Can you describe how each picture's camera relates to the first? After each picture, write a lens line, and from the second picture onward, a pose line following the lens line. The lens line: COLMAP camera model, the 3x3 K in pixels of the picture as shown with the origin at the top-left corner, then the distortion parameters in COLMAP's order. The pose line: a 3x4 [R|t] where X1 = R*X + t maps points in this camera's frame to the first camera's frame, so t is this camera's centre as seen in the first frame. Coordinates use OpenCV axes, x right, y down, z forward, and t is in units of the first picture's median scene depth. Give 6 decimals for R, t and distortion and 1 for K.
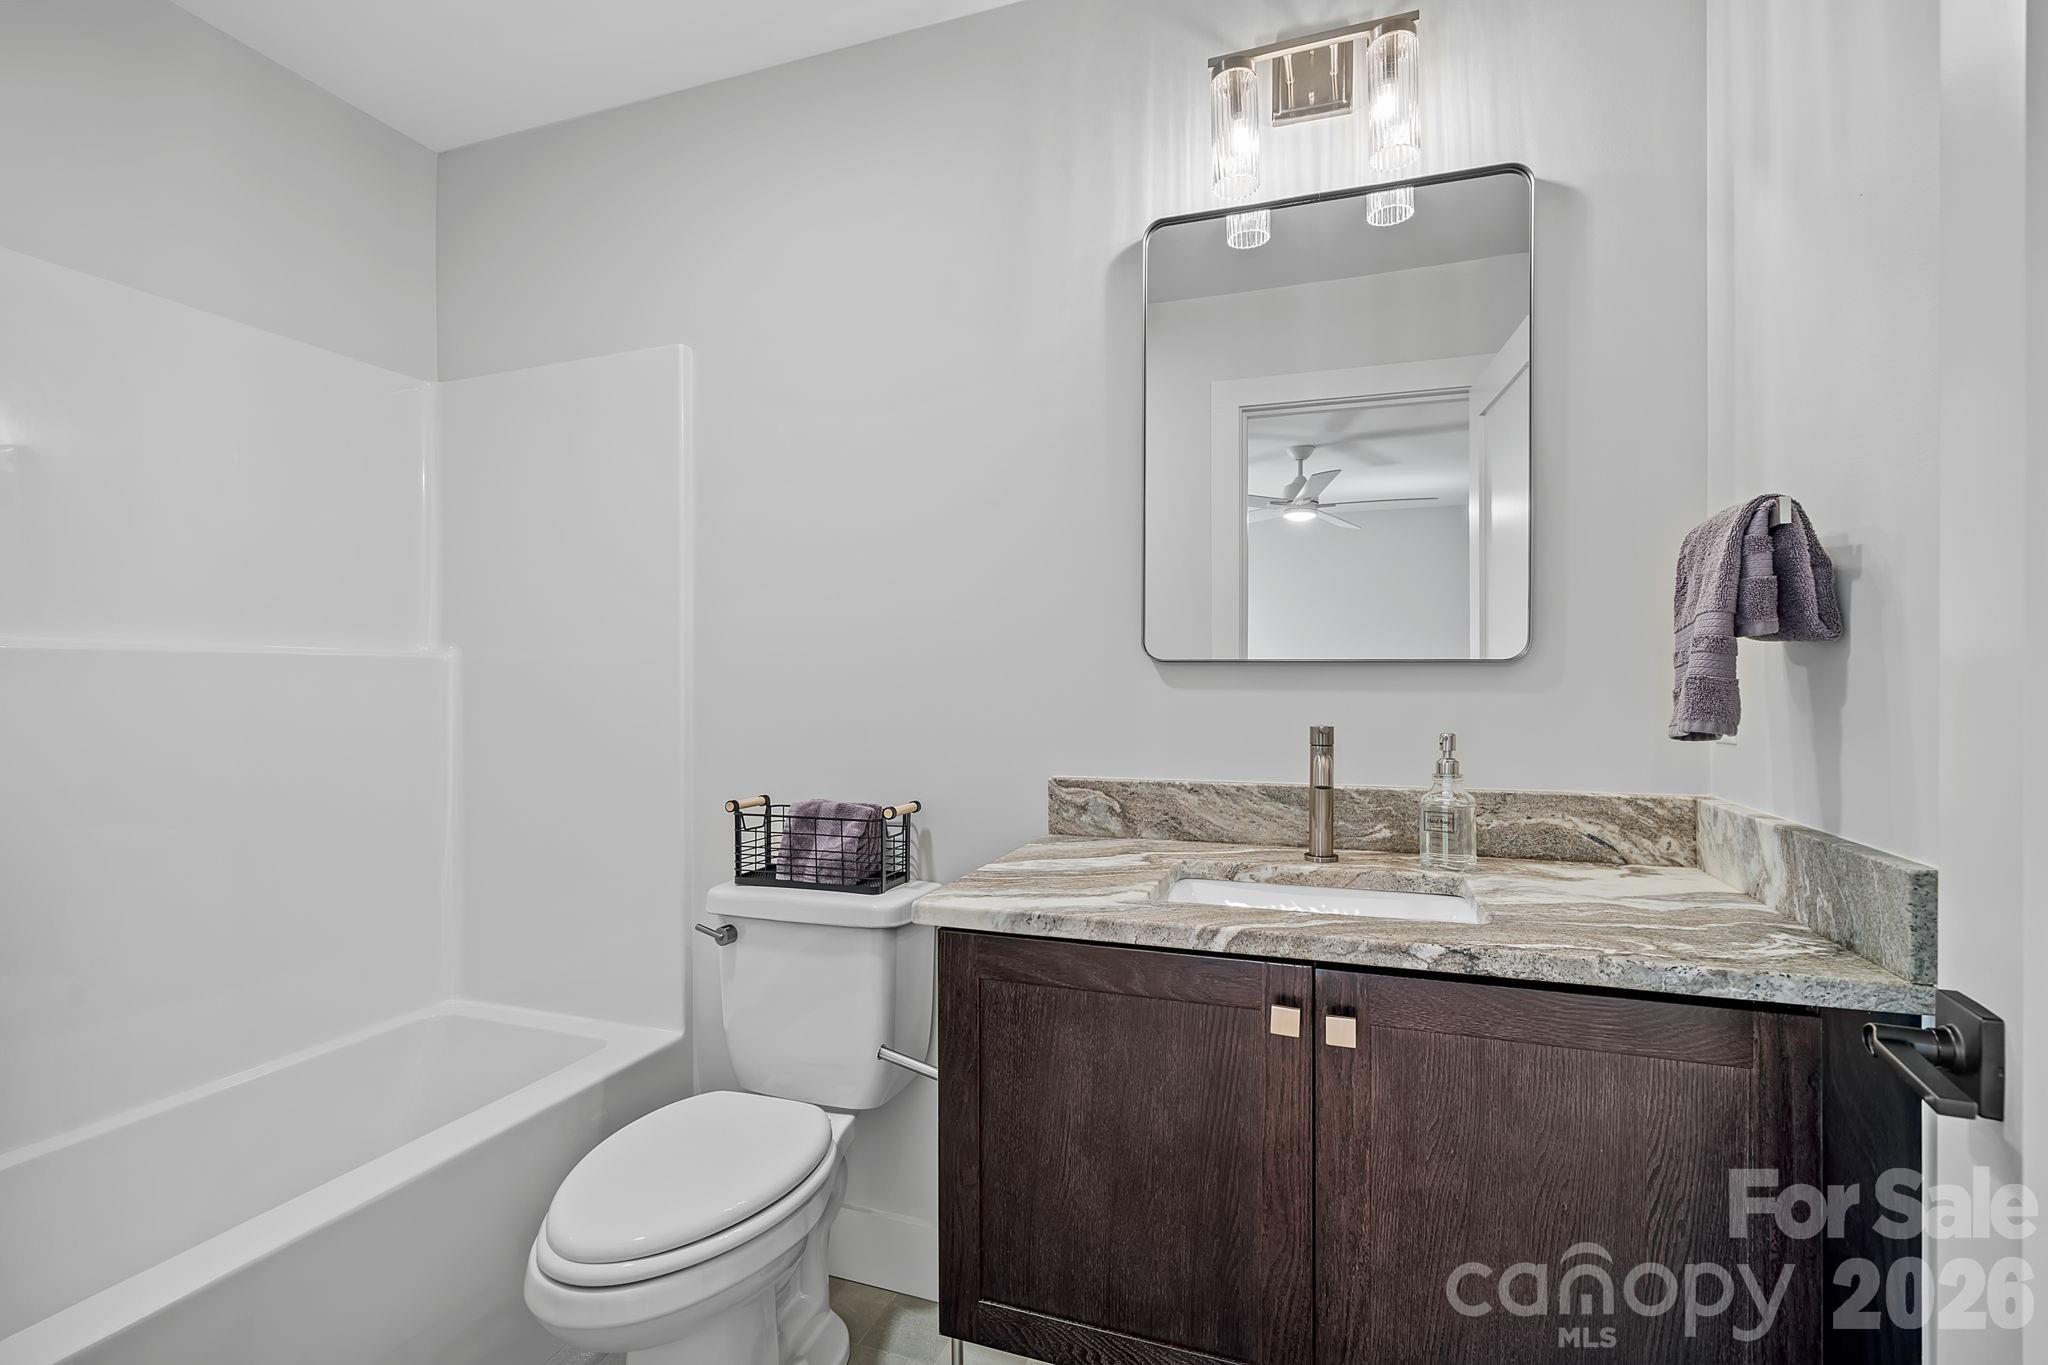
lens RADIAL K [[929.0, 0, 1029.2], [0, 929.0, 675.7], [0, 0, 1]] dist [0.002761, 0.000267]
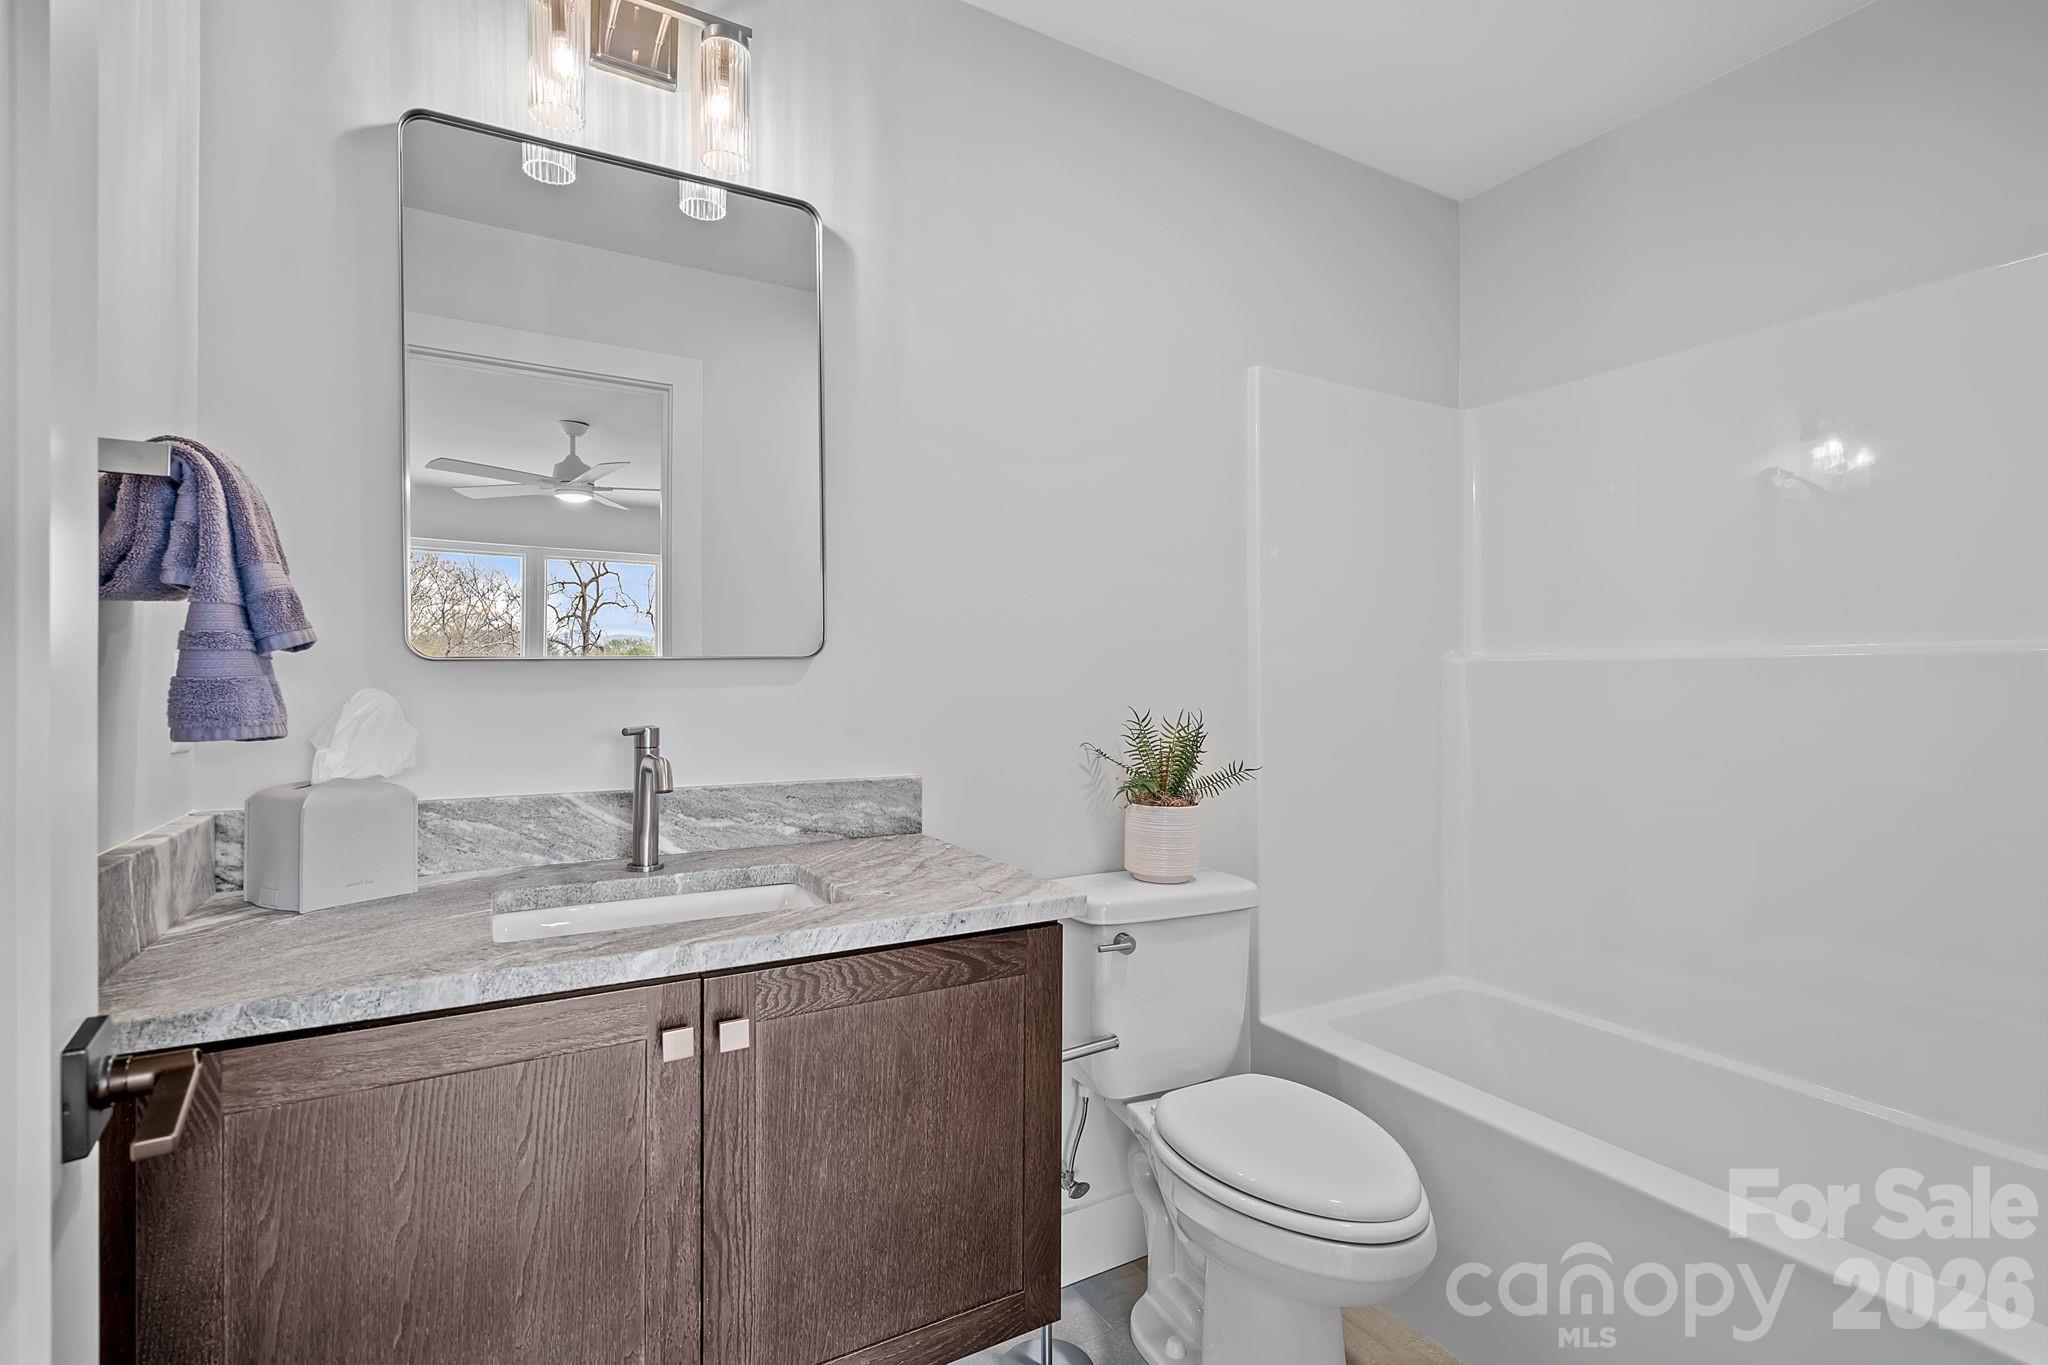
lens RADIAL K [[962.4, 0, 1059.4], [0, 962.4, 666.2], [0, 0, 1]] dist [-0.000837, -0.000061]
pose [[0.619743, 0.000167, 0.784805, -0.195610], [0.006030, 0.999969, -0.004975, -0.001587], [-0.784782, 0.007816, 0.619723, 0.072901]]
